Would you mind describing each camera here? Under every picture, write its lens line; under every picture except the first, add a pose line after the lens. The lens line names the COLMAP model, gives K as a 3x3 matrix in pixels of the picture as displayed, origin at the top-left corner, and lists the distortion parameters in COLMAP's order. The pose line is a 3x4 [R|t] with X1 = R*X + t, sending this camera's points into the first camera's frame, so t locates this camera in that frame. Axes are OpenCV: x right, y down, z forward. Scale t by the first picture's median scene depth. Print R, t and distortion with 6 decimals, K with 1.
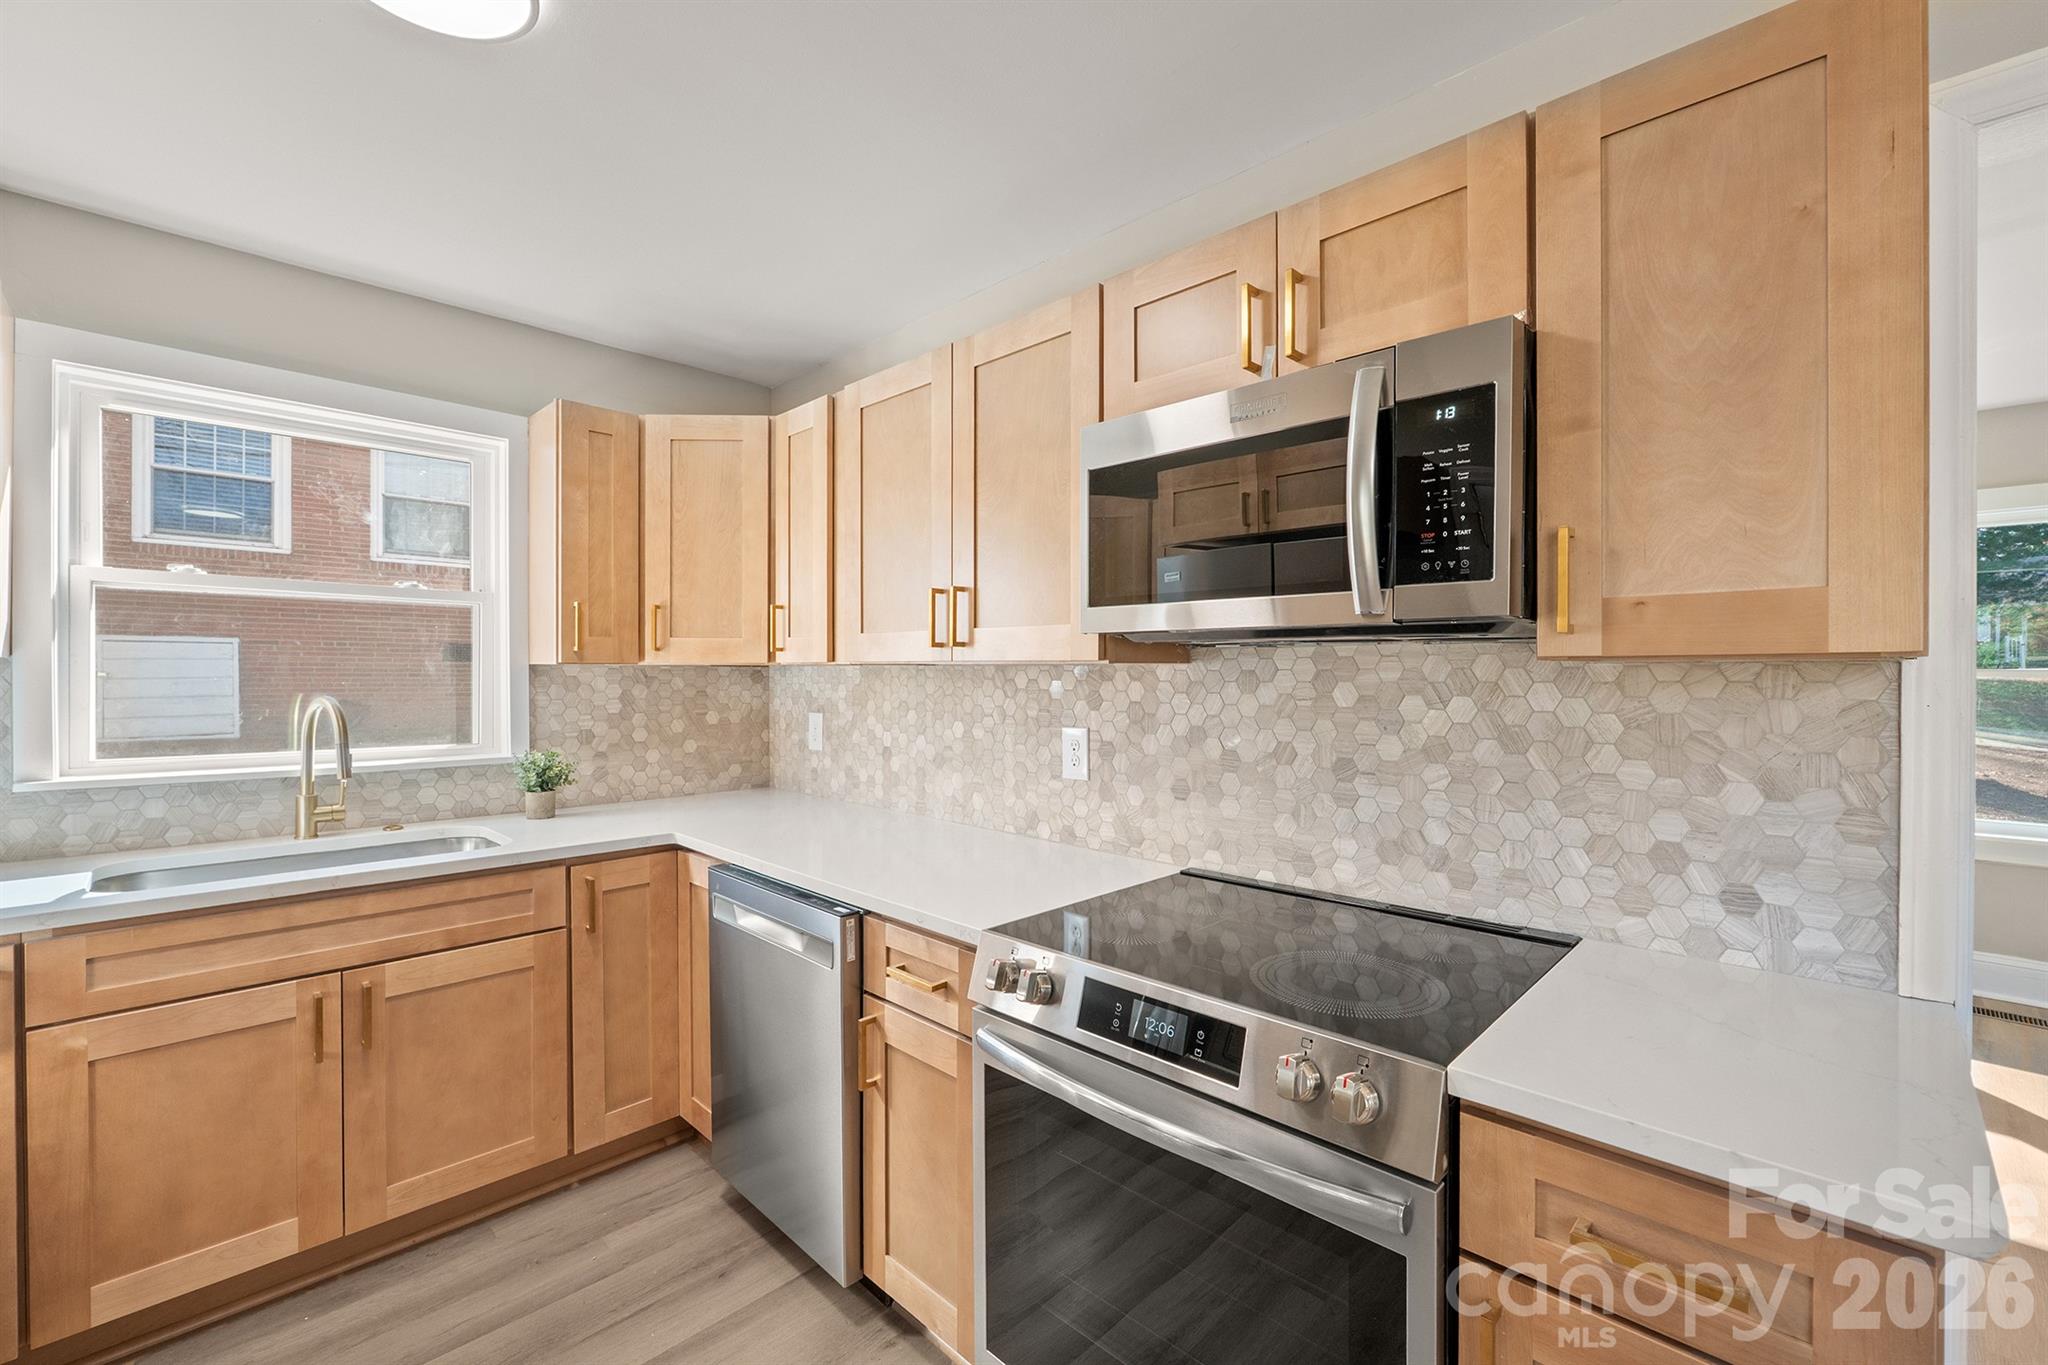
lens RADIAL K [[856.9, 0, 1026.5], [0, 856.9, 675.6], [0, 0, 1]] dist [-0.007342, -0.000198]
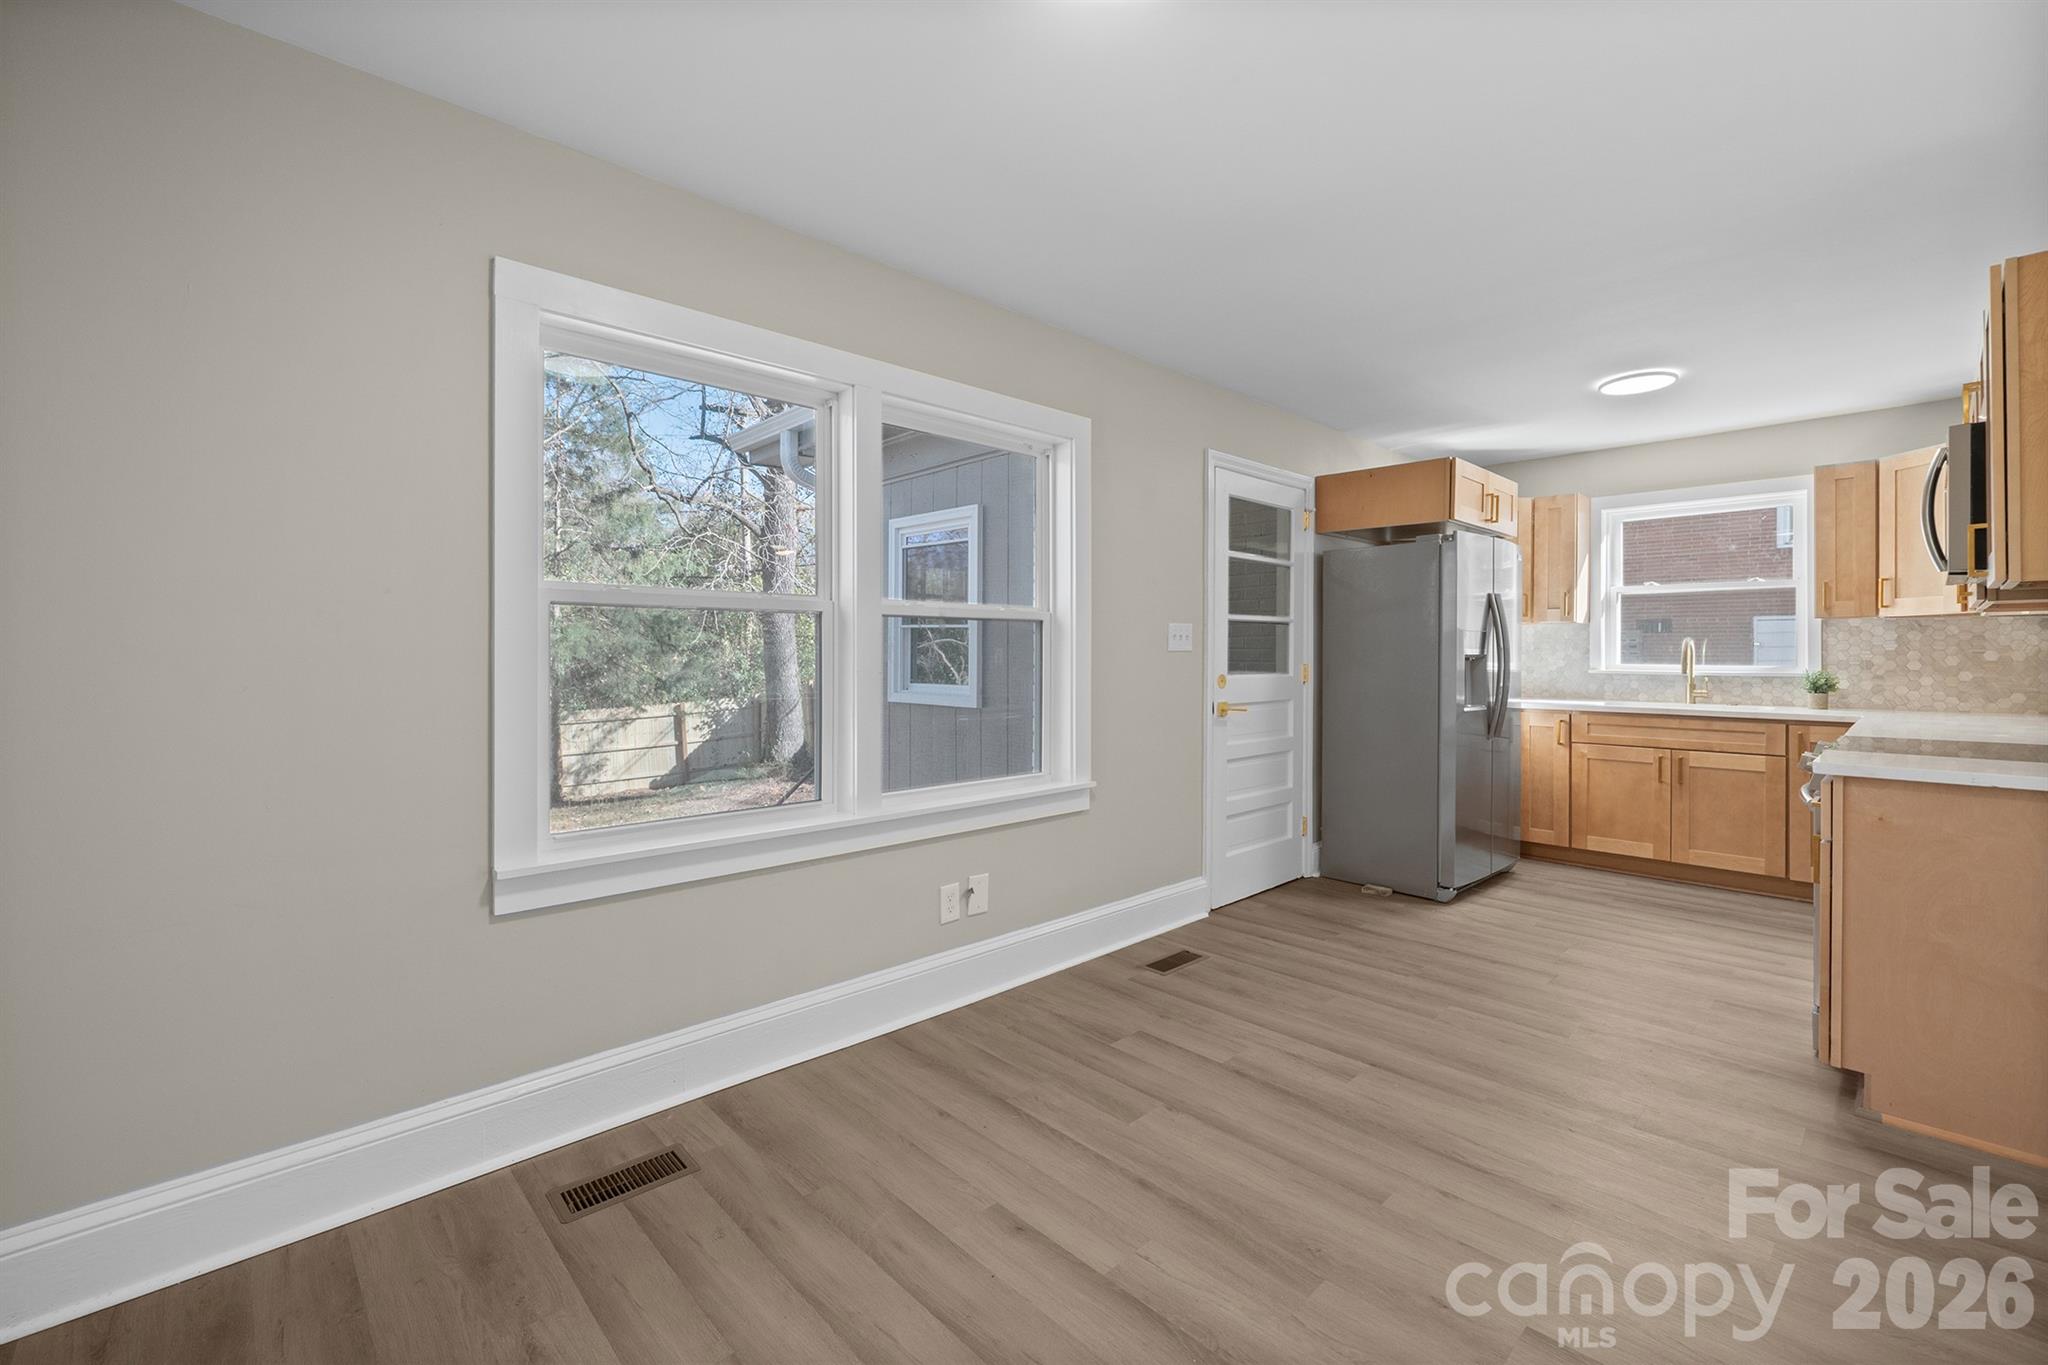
lens RADIAL K [[866.5, 0, 1028.0], [0, 866.5, 657.5], [0, 0, 1]] dist [-0.003302, -0.000378]
pose [[-0.036169, 0.003269, -0.999340, 1.525073], [-0.002500, 0.999991, 0.003362, 0.077129], [0.999343, 0.002620, -0.036161, -0.648277]]
